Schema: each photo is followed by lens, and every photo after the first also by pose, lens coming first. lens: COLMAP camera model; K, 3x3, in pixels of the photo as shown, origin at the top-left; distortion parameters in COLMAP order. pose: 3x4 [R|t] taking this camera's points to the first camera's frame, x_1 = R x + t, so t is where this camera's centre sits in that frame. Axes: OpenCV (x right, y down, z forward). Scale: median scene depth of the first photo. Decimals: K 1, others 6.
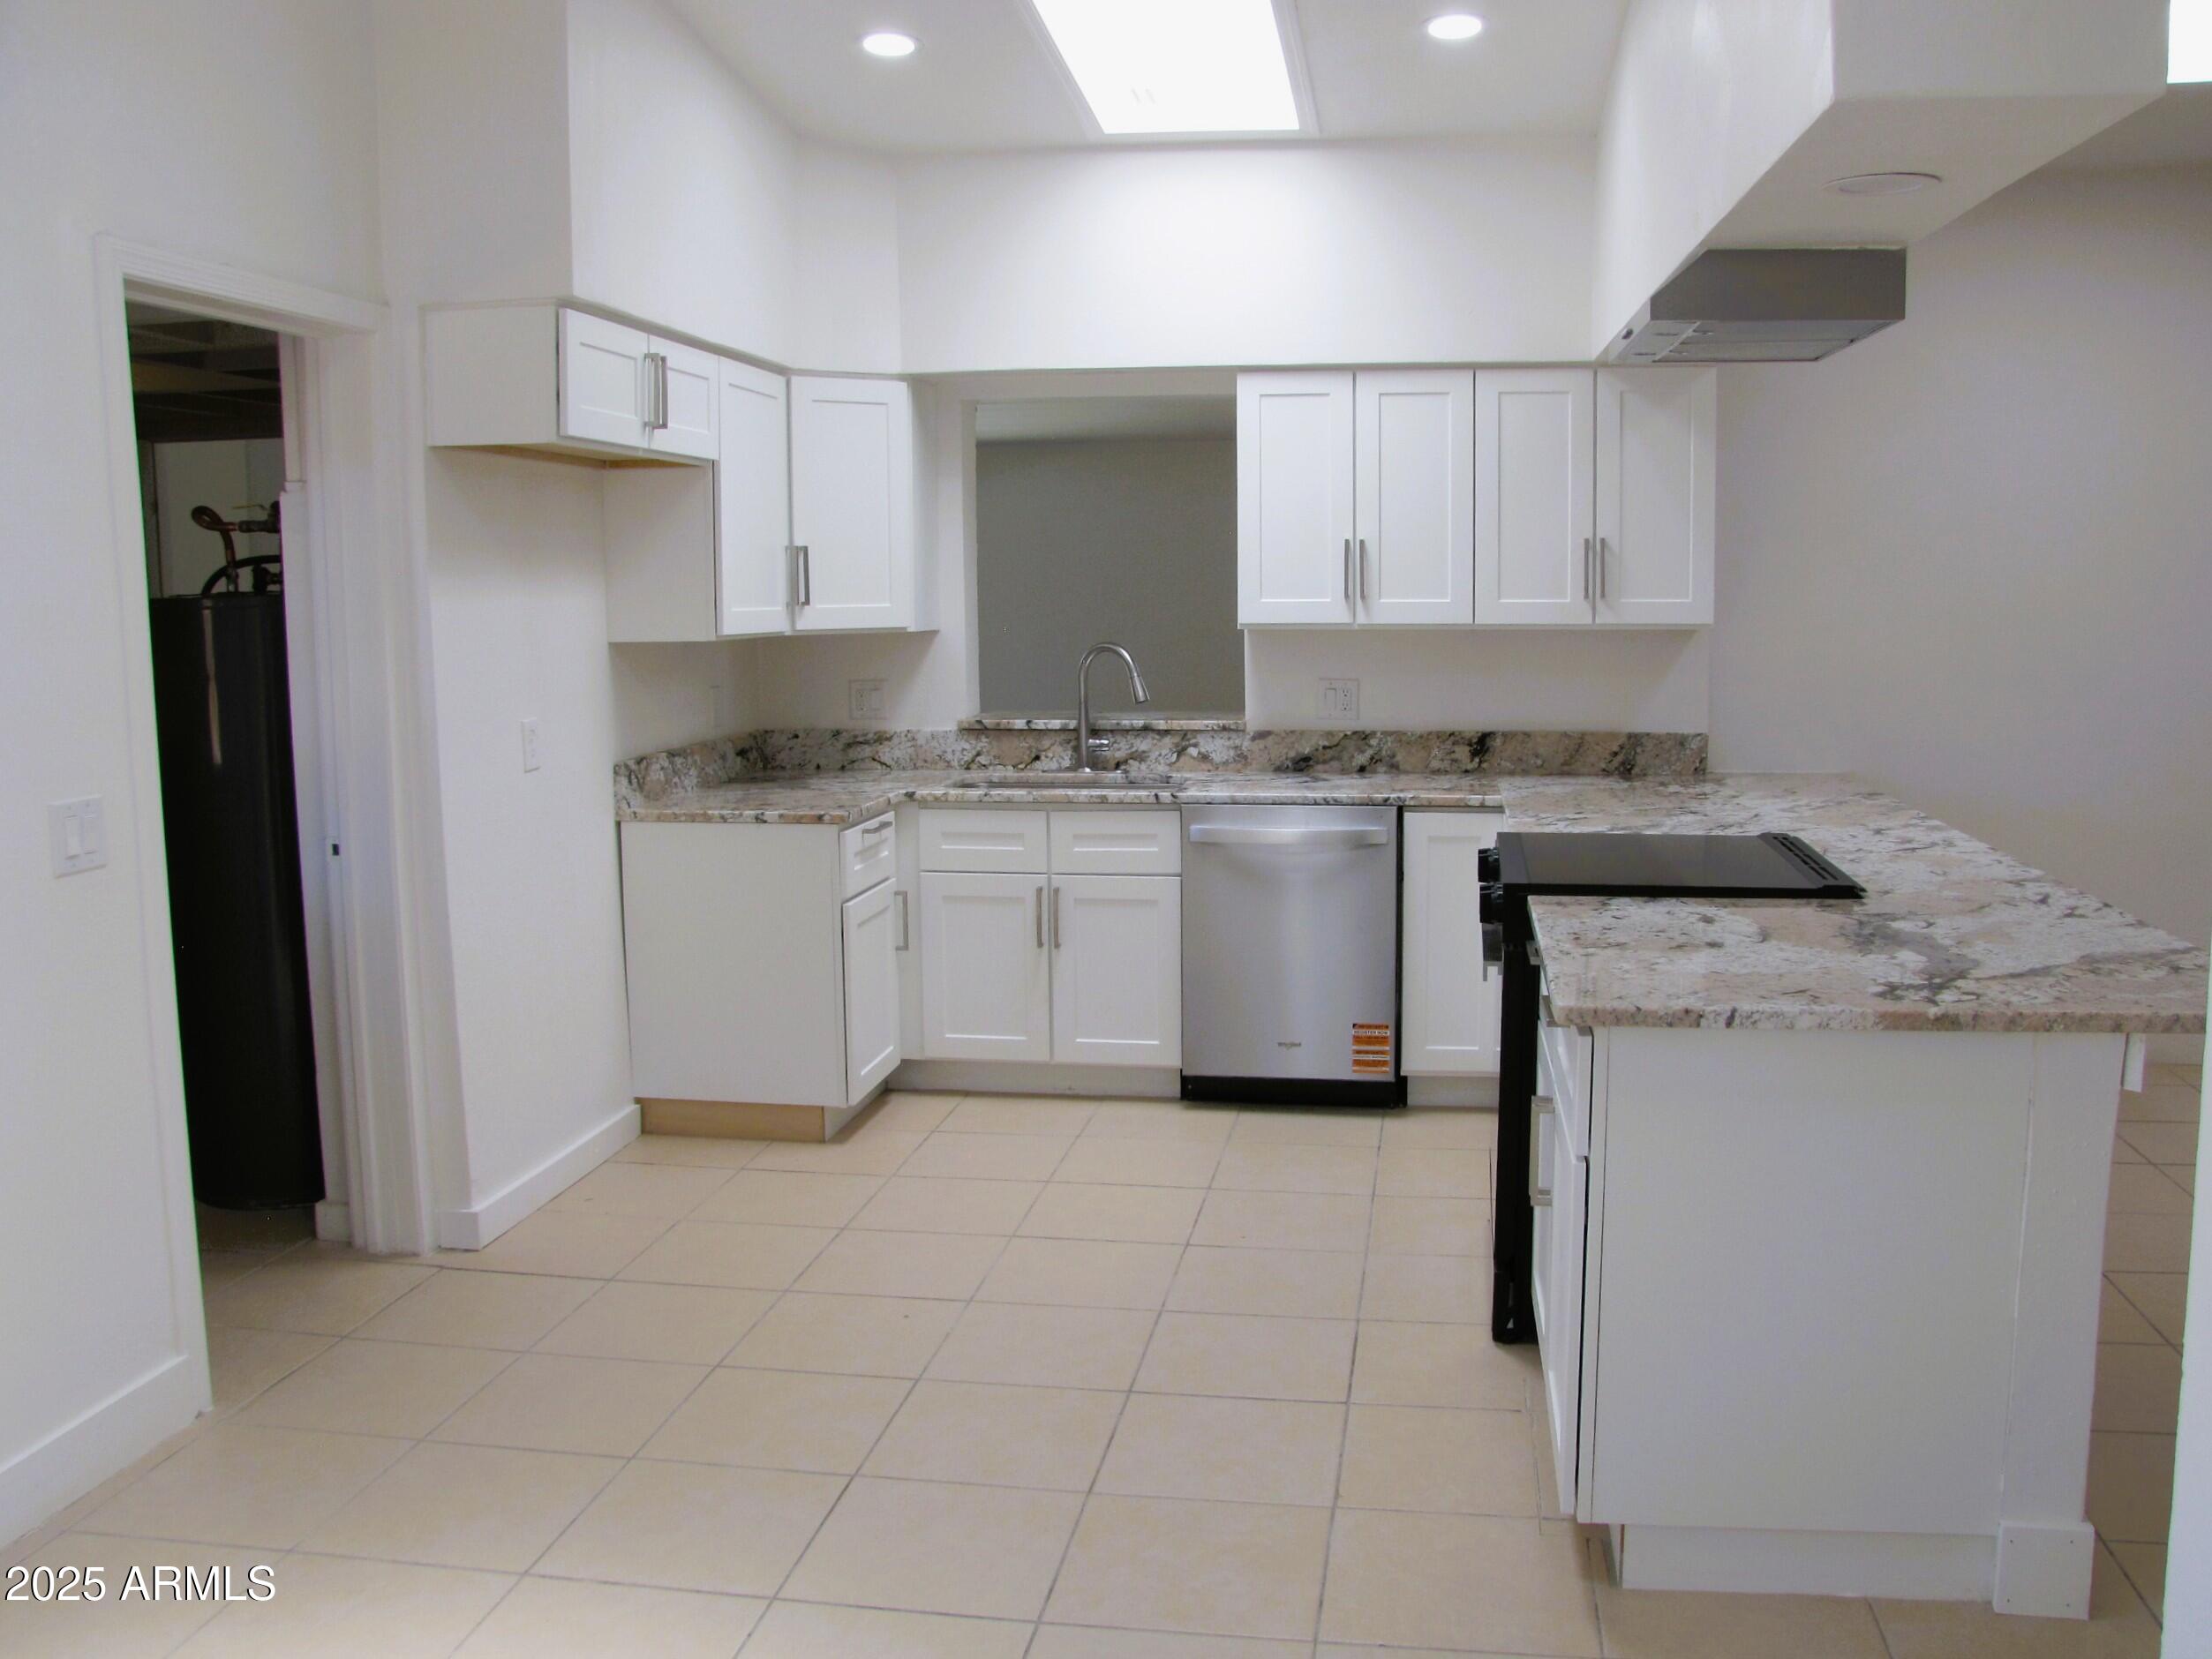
lens RADIAL K [[1924.1, 0, 1144.9], [0, 1924.1, 823.5], [0, 0, 1]] dist [-0.183400, 0.170099]
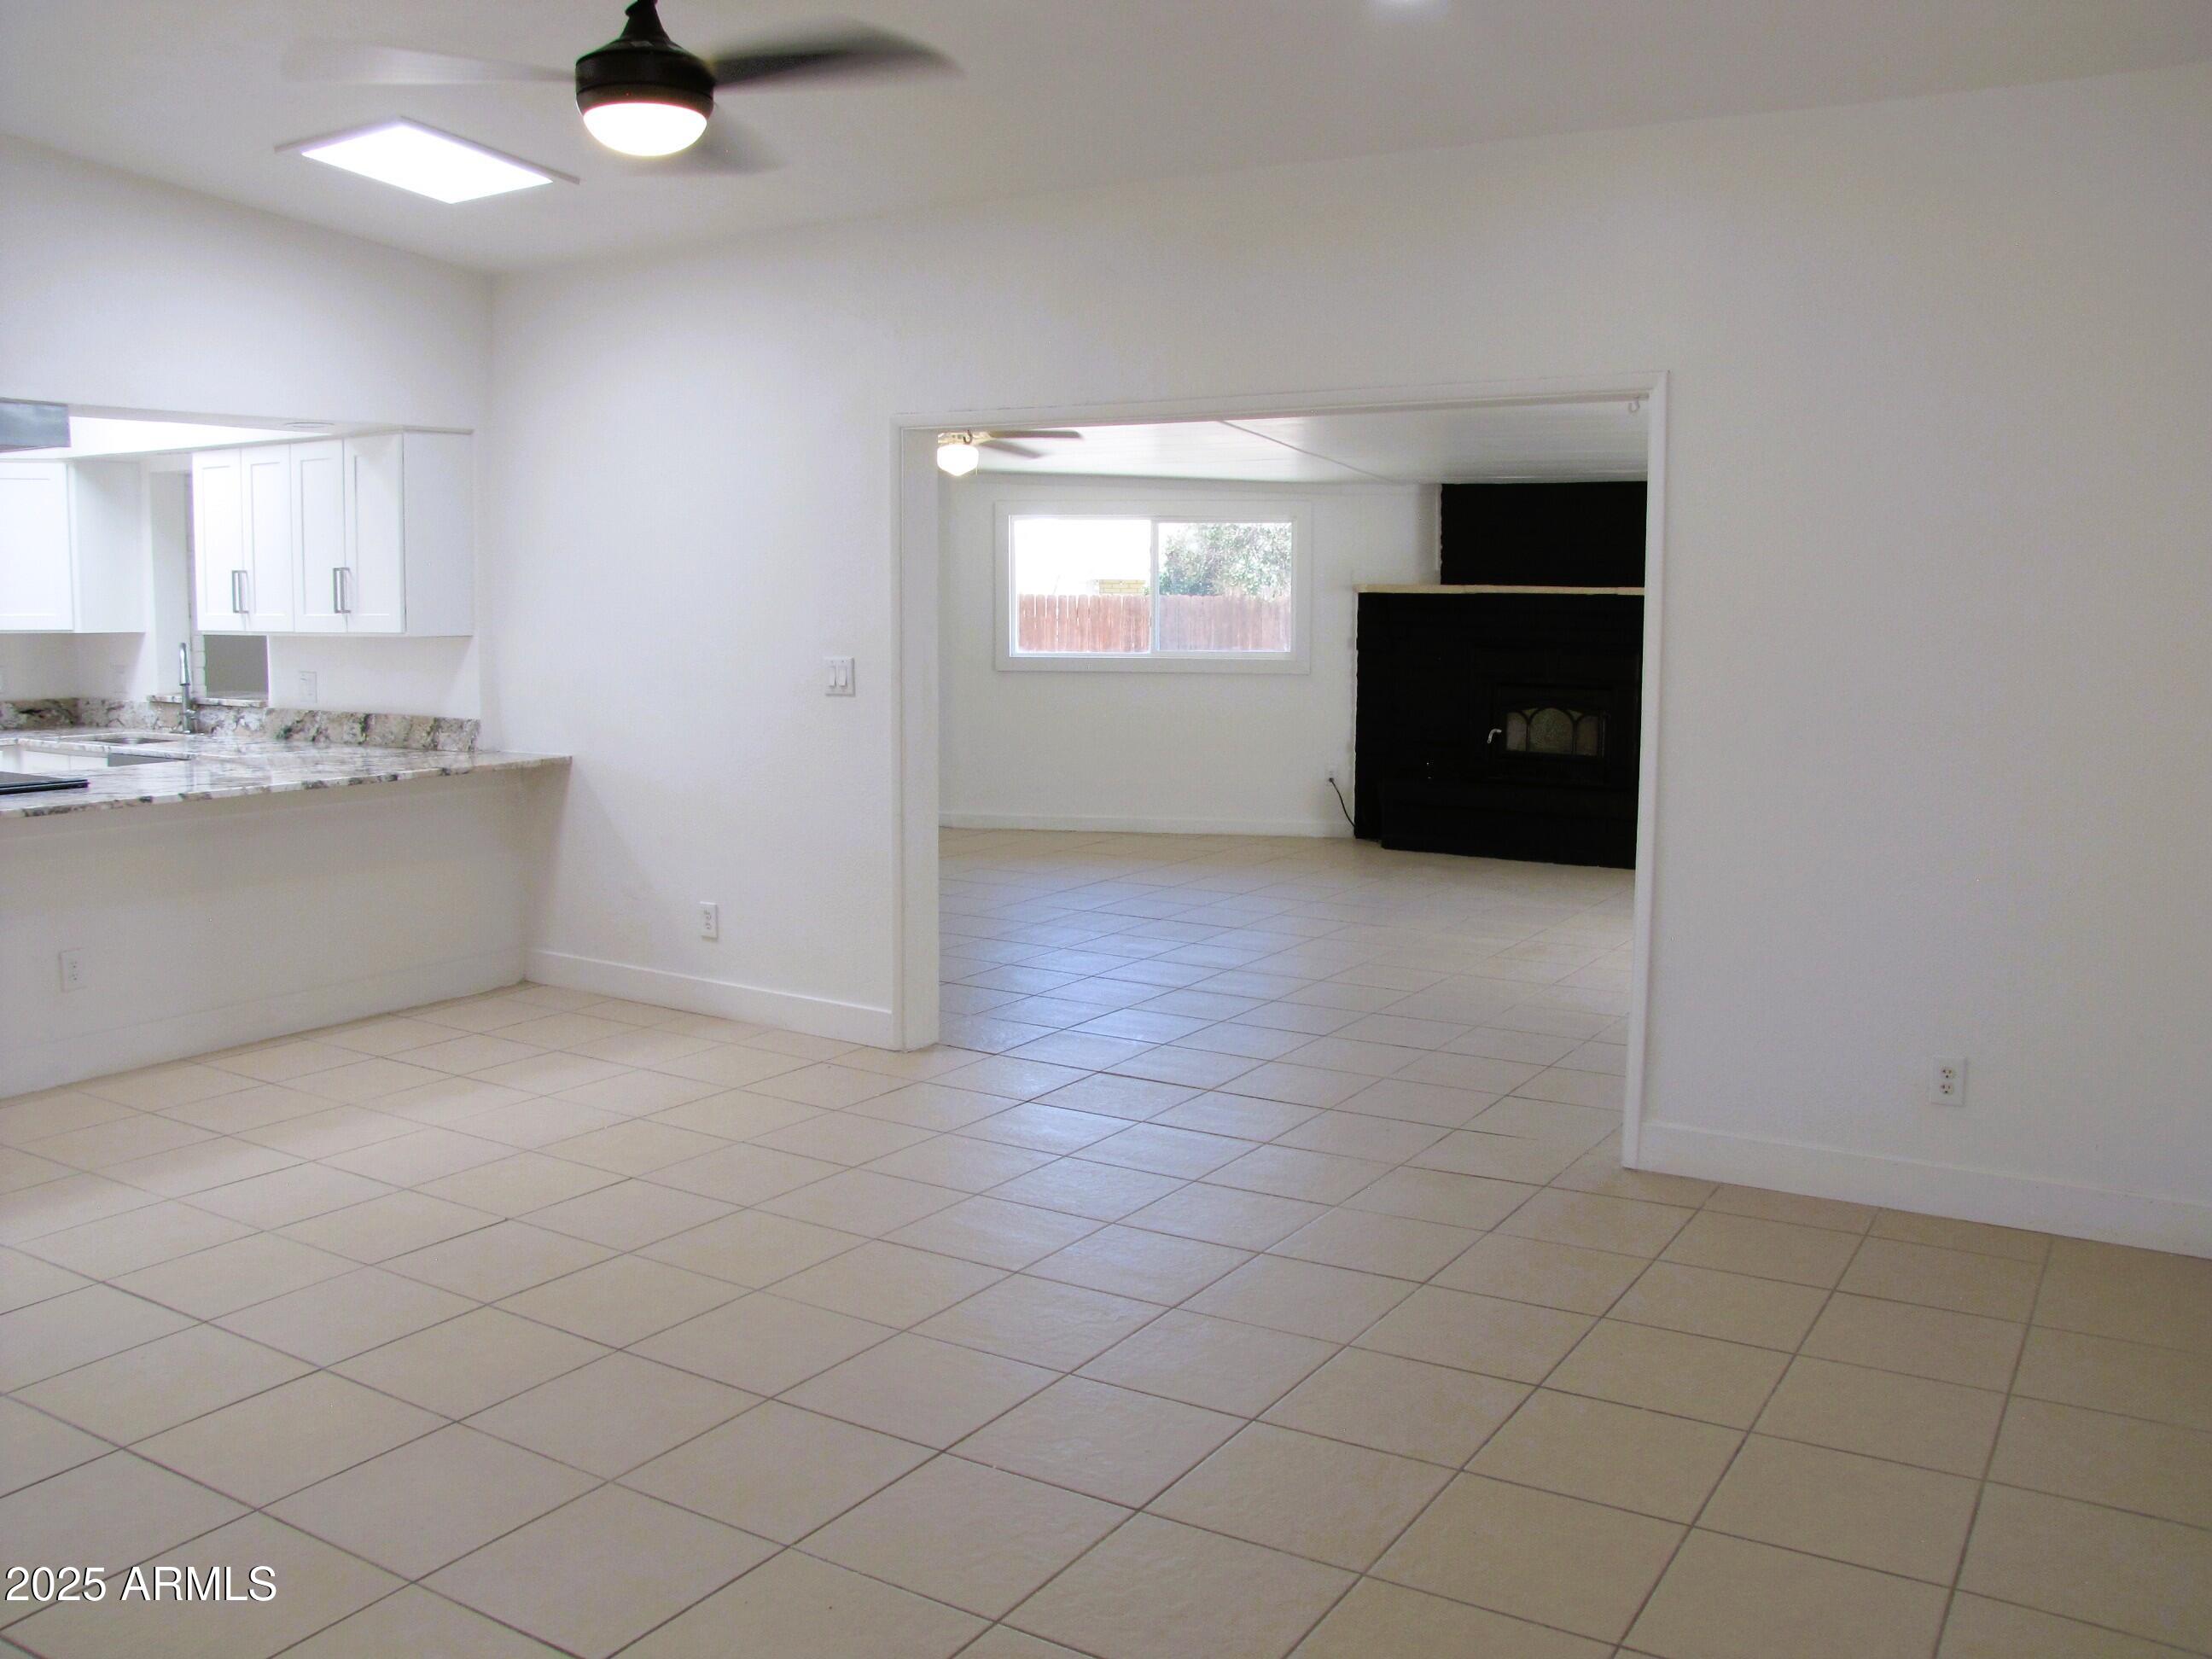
lens RADIAL K [[1852.4, 0, 1141.1], [0, 1852.4, 801.9], [0, 0, 1]] dist [-0.186803, 0.170112]
pose [[0.921088, 0.055546, -0.385372, 1.218083], [-0.060941, 0.998140, -0.001789, -0.018324], [0.384556, 0.025132, 0.922760, 0.062014]]
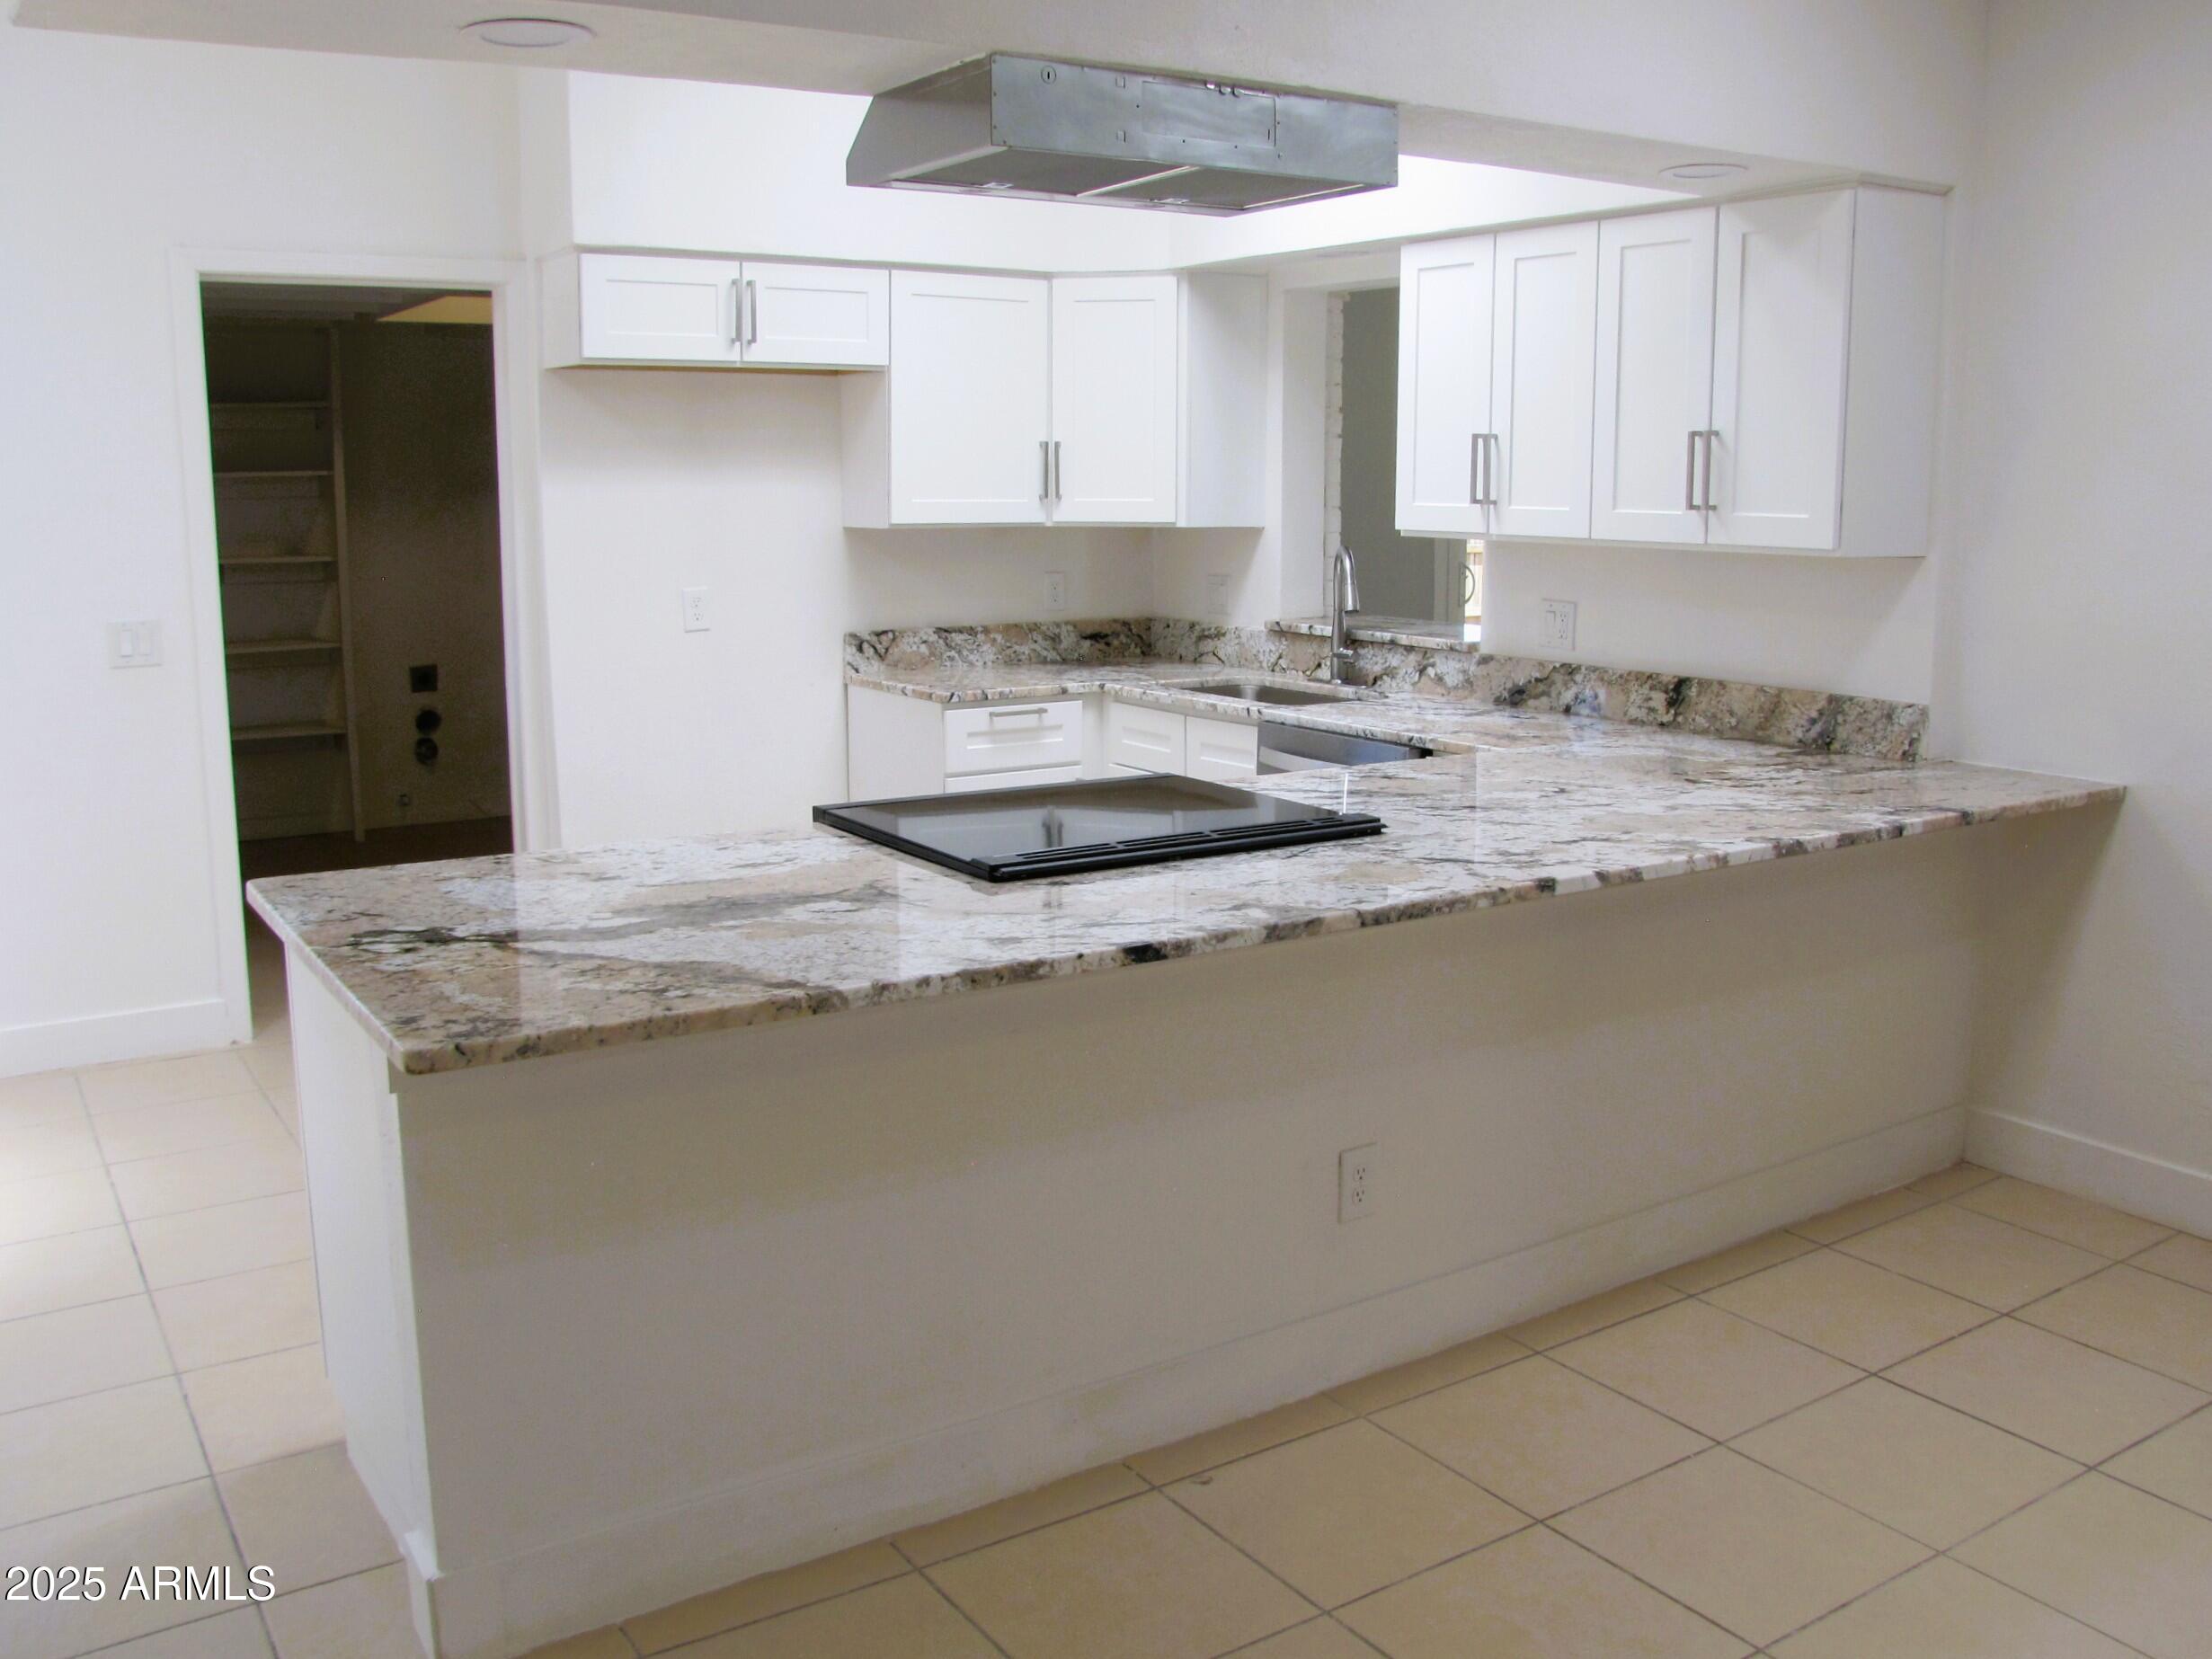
lens RADIAL K [[1944.2, 0, 1143.8], [0, 1944.2, 817.8], [0, 0, 1]] dist [-0.196878, 0.196685]
pose [[0.674351, 0.136891, -0.725611, 0.646266], [-0.099857, 0.990545, 0.094070, -0.044853], [0.731628, 0.009021, 0.681644, 0.310518]]
